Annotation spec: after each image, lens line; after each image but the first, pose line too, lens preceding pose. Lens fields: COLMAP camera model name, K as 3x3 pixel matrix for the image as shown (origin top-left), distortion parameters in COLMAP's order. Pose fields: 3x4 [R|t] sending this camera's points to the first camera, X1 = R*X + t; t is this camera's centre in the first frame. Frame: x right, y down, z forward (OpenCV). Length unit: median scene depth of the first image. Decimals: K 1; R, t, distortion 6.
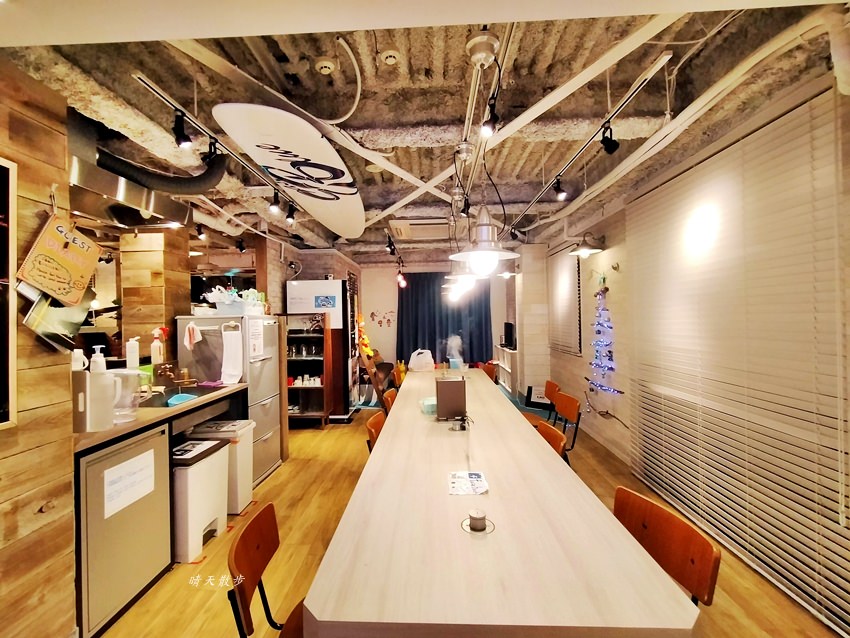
lens RADIAL K [[393.7, 0, 411.4], [0, 393.7, 315.3], [0, 0, 1]] dist [-0.001558, 0.000366]
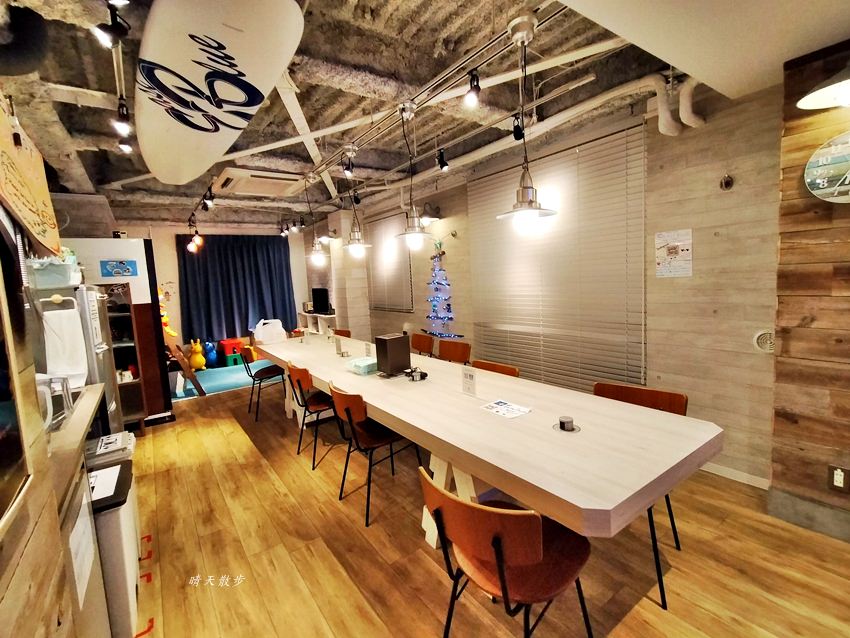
lens RADIAL K [[393.7, 0, 417.9], [0, 393.7, 317.0], [0, 0, 1]] dist [-0.001558, 0.000366]
pose [[0.788337, -0.089320, 0.608725, -0.373576], [0.039514, 0.994713, 0.094785, 0.012877], [-0.613973, -0.050670, 0.787699, 0.117657]]
